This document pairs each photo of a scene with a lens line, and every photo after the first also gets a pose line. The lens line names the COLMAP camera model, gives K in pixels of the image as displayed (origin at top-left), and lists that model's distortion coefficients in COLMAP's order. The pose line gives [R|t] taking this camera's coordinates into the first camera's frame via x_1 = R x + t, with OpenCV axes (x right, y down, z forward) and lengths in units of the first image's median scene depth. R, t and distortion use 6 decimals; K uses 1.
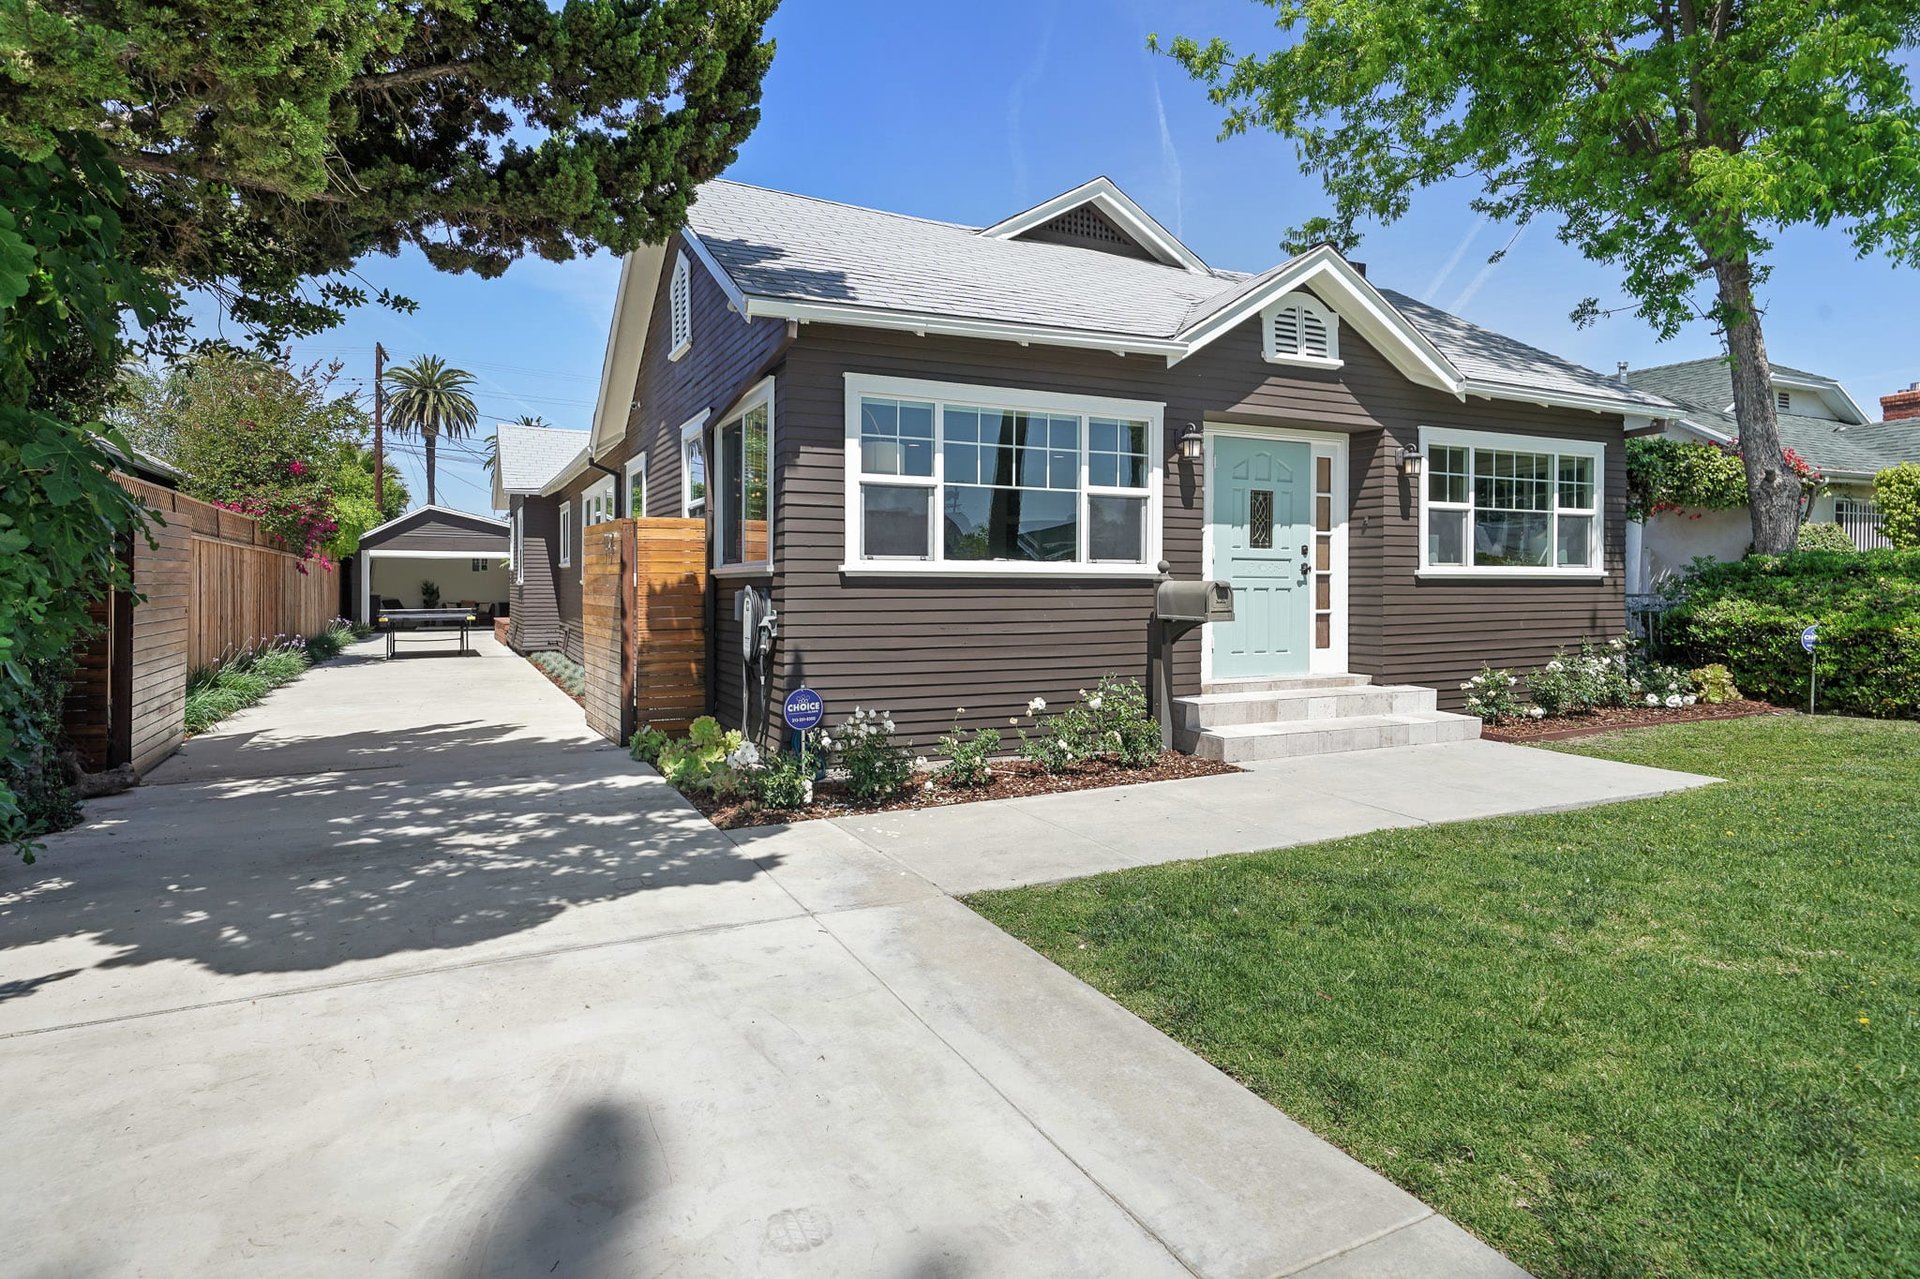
lens RADIAL K [[1030.0, 0, 955.5], [0, 1030.0, 586.6], [0, 0, 1]] dist [0.034607, 0.000206]
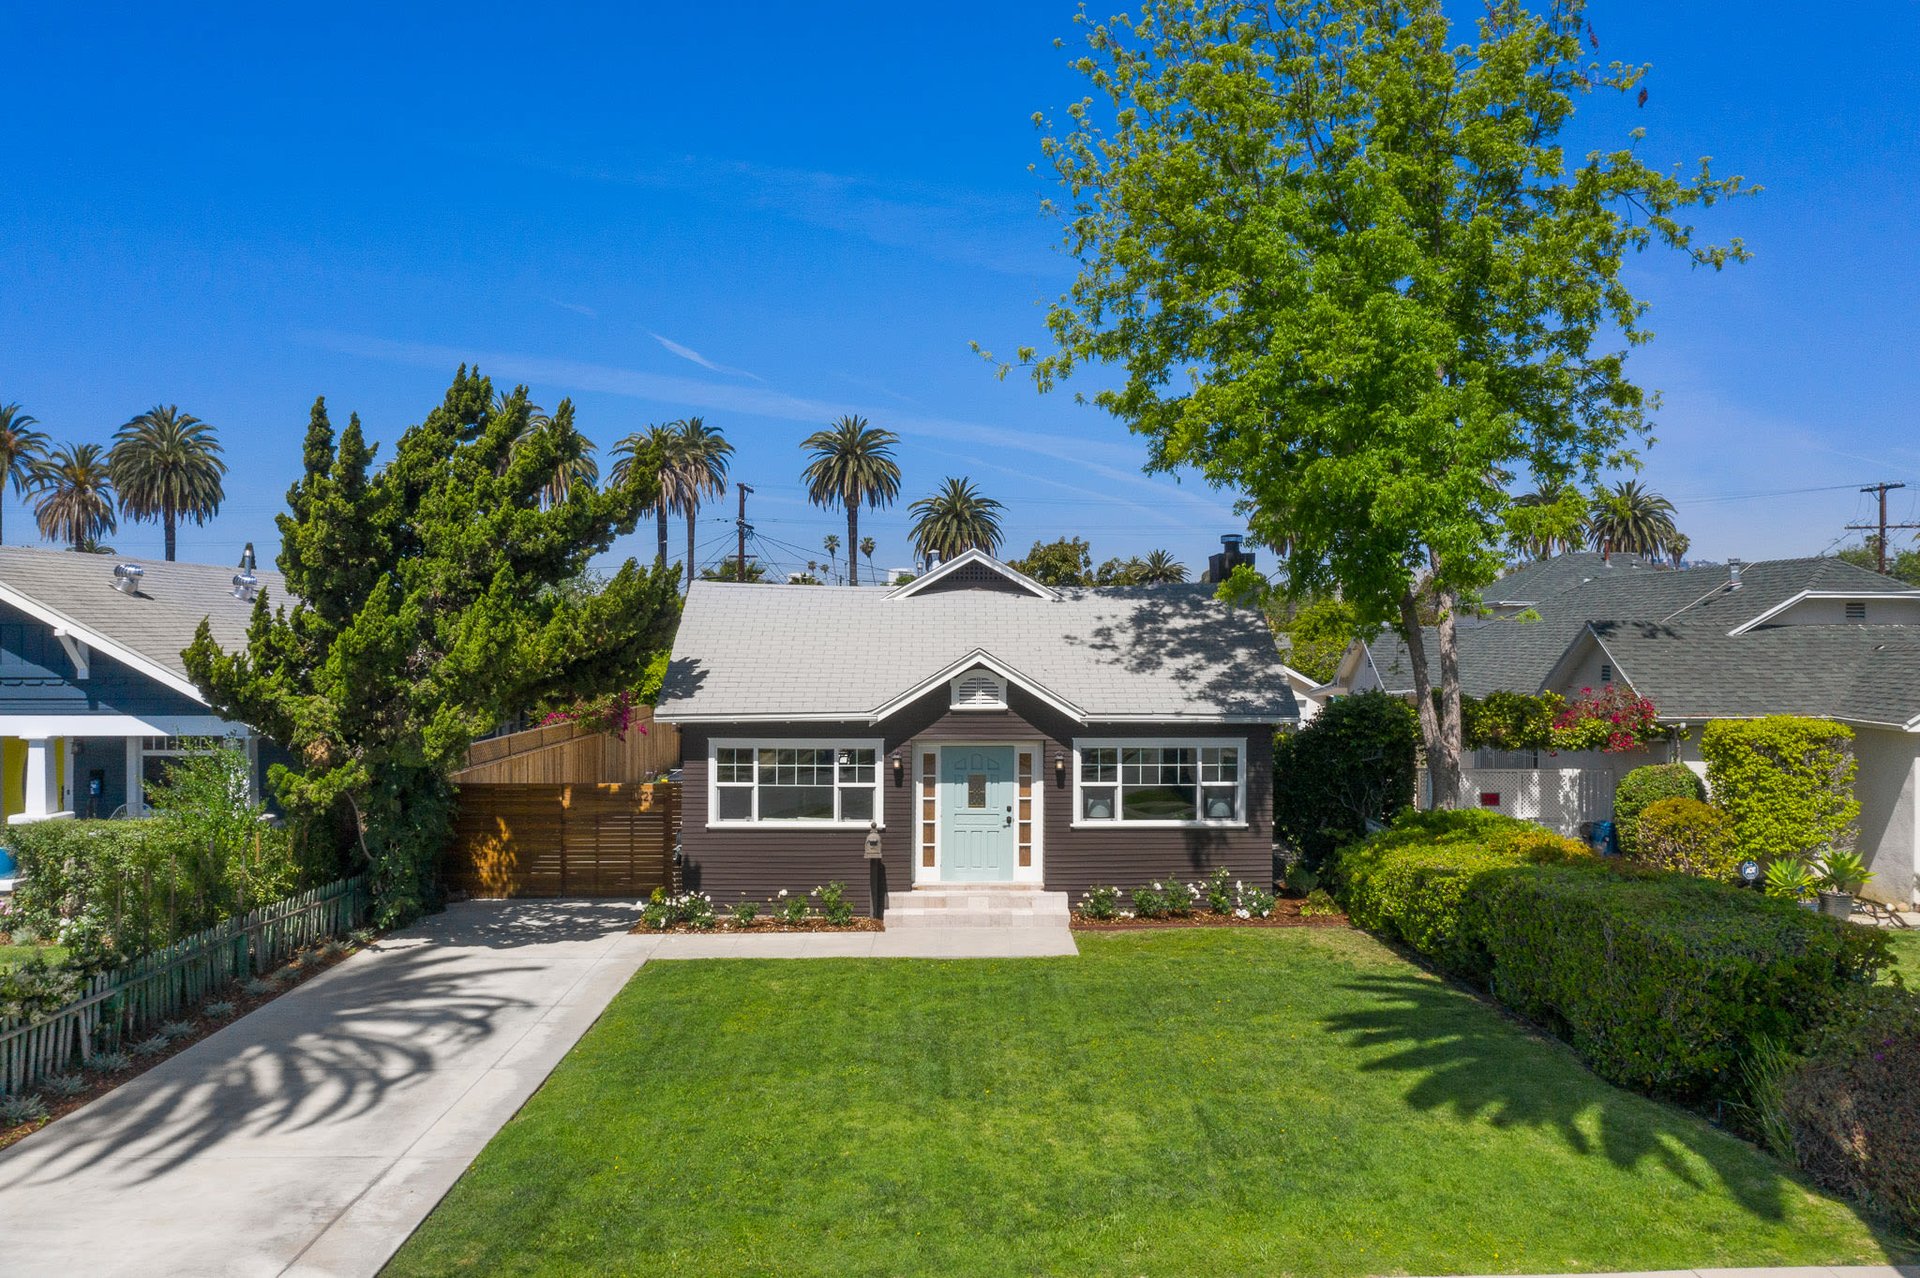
lens RADIAL K [[1517.8, 0, 960.0], [0, 1517.8, 639.0], [0, 0, 1]] dist [-0.011285, 0.004160]
pose [[0.903291, 0.000365, -0.429028, 1.475739], [-0.000562, 1.000000, -0.000332, -0.346248], [0.429027, 0.000541, 0.903291, -1.426381]]
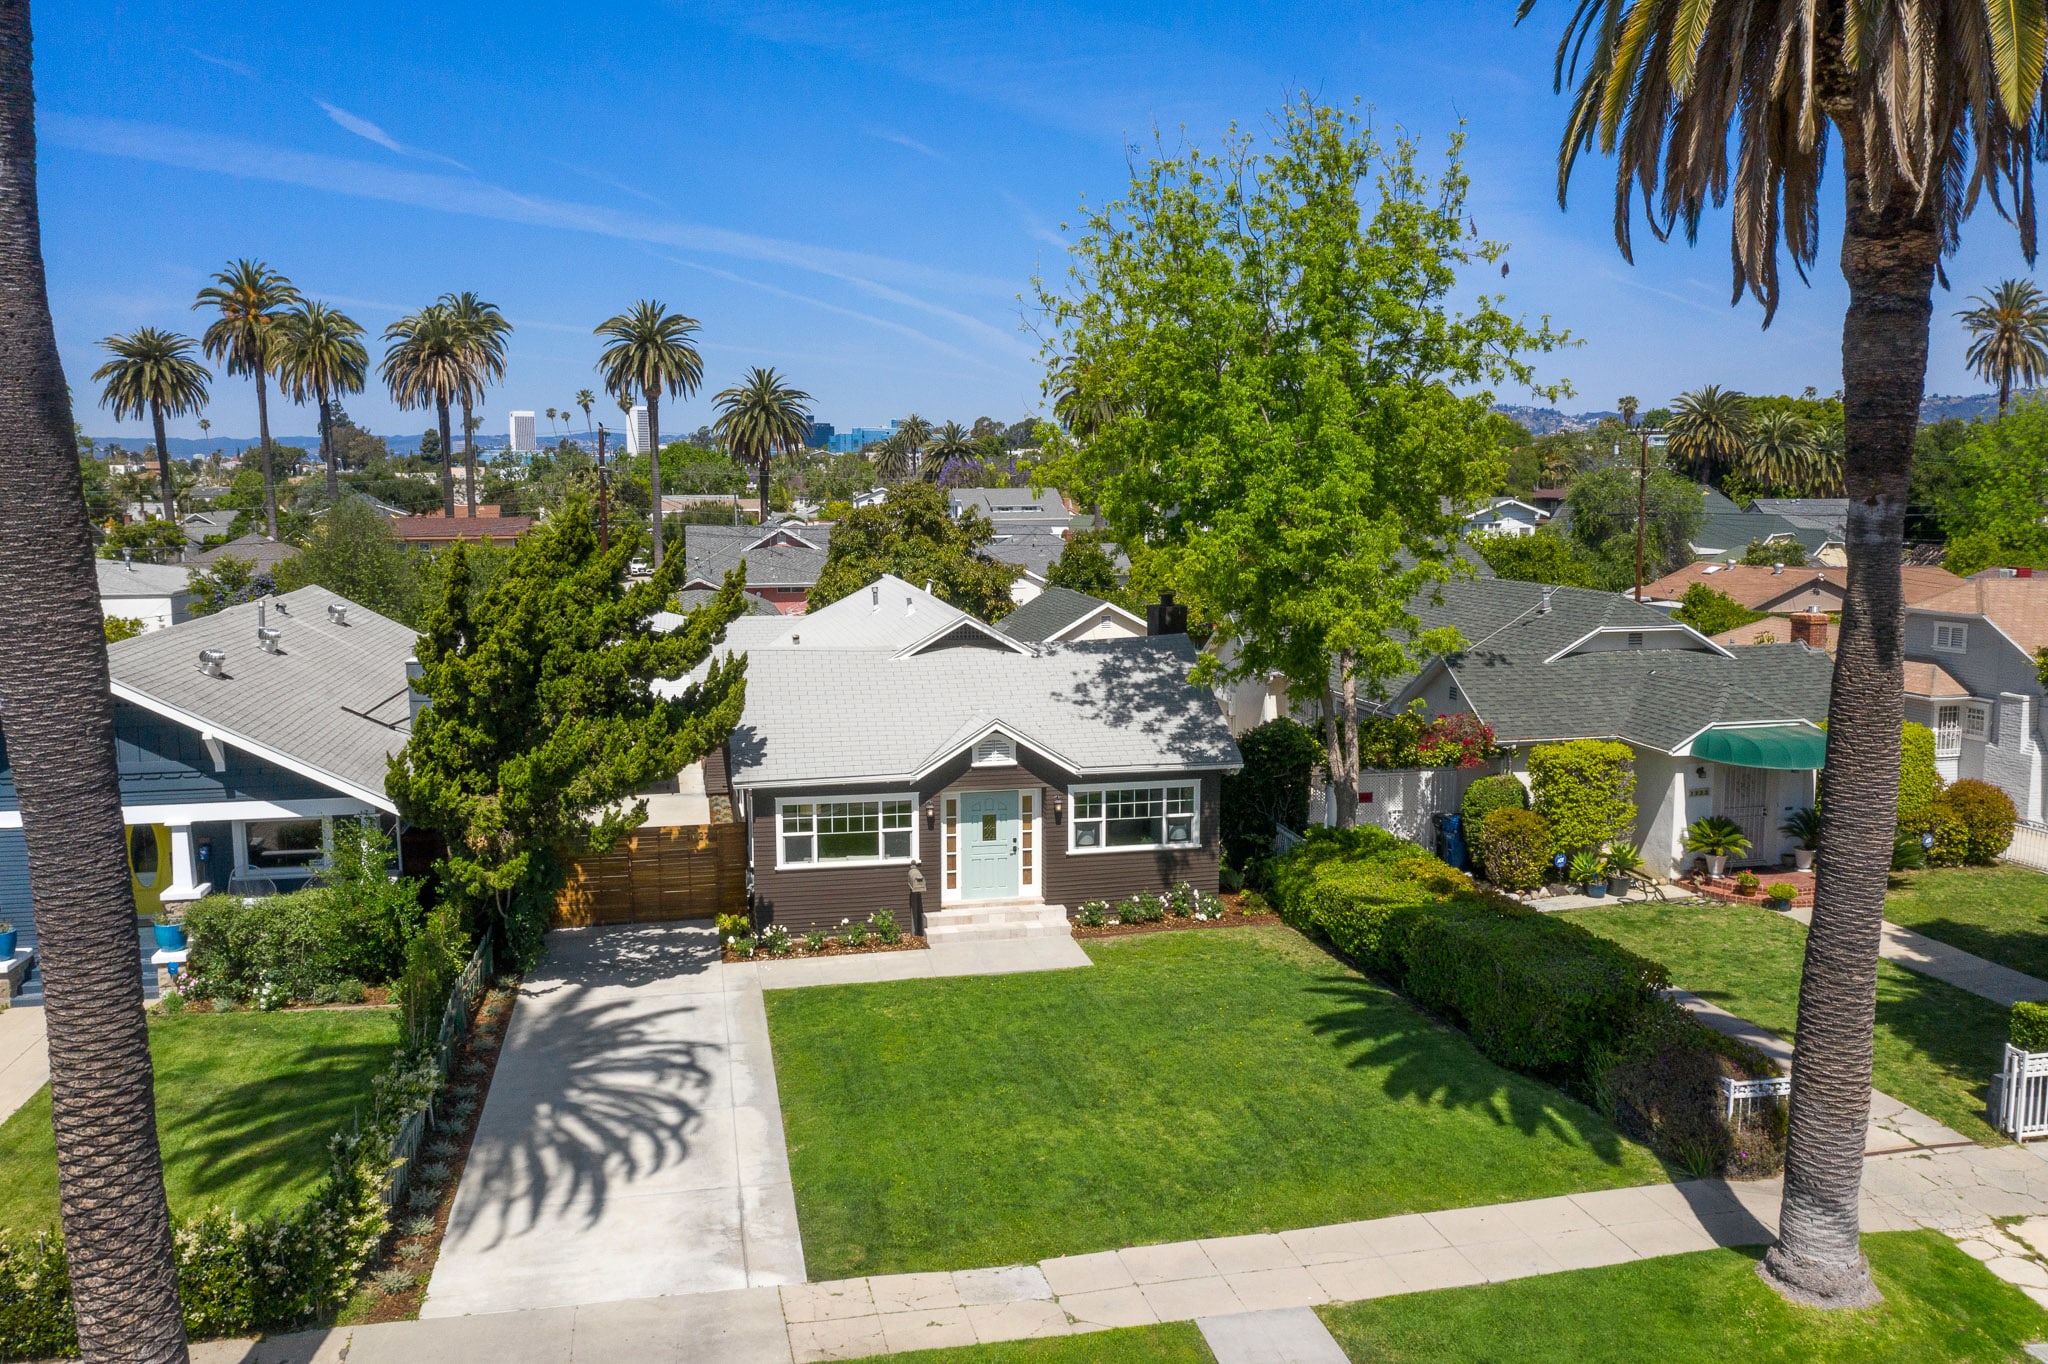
lens RADIAL K [[1619.0, 0, 1024.0], [0, 1619.0, 682.0], [0, 0, 1]] dist [-0.011285, 0.004160]
pose [[0.968927, 0.025719, -0.246007, 1.286257], [0.005047, 0.992316, 0.123623, -0.848289], [0.247296, -0.121023, 0.961352, -2.375865]]
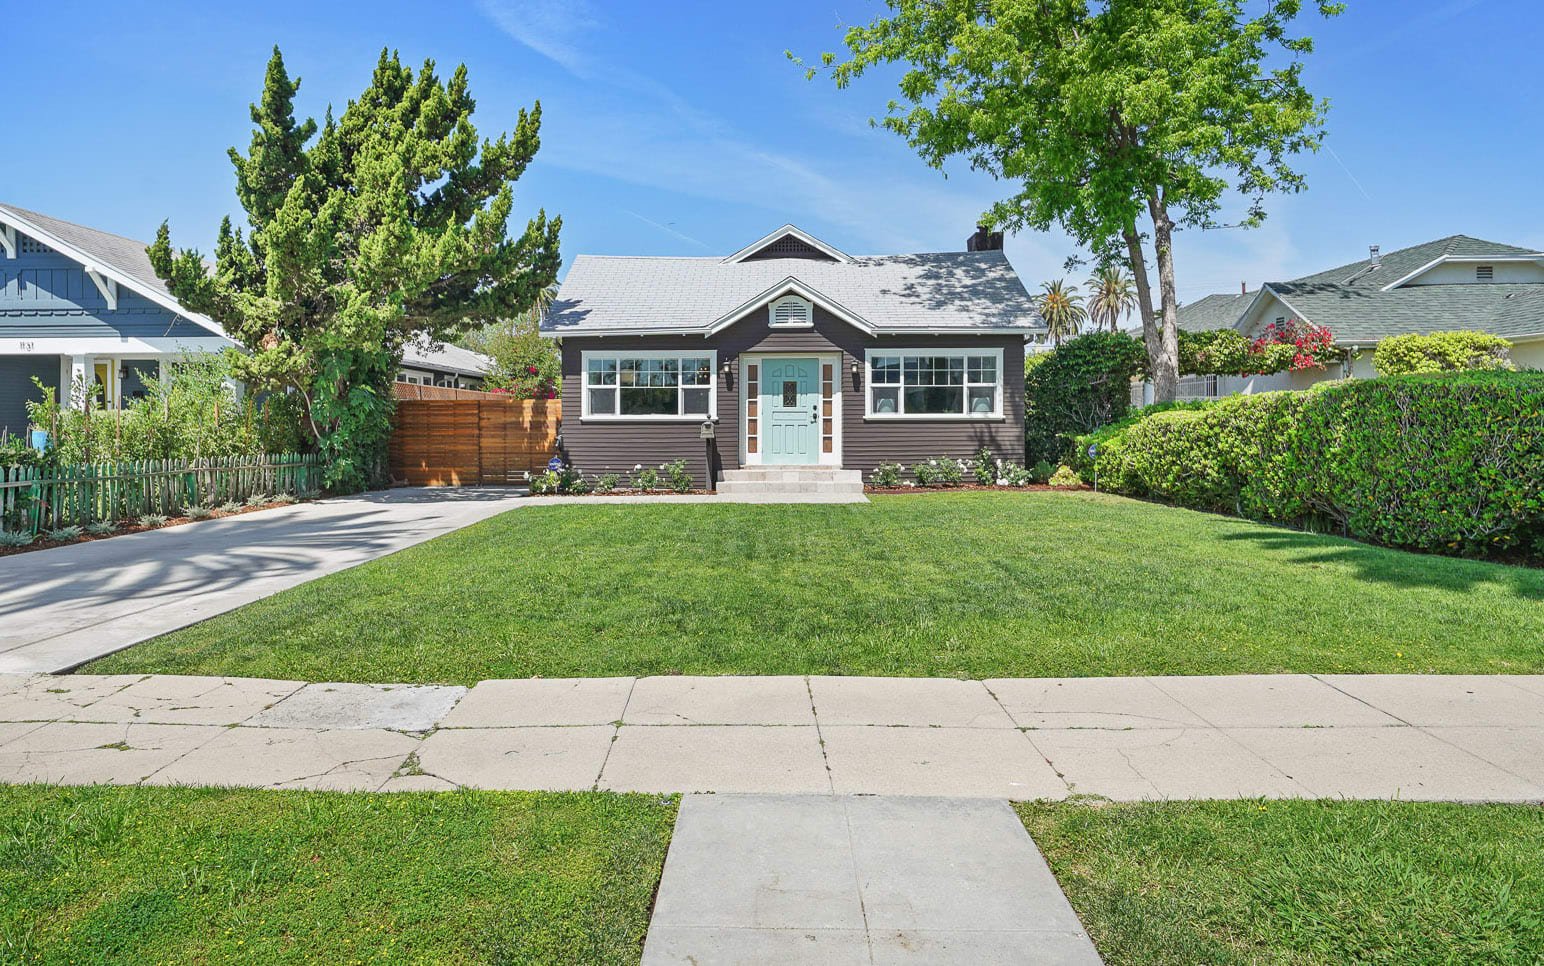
lens RADIAL K [[923.6, 0, 739.7], [0, 923.6, 427.7], [0, 0, 1]] dist [0.014064, -0.002923]
pose [[0.877898, -0.001275, -0.478846, 1.250978], [0.002268, 0.999996, 0.001495, 0.004727], [0.478843, -0.002398, 0.877897, -0.873426]]
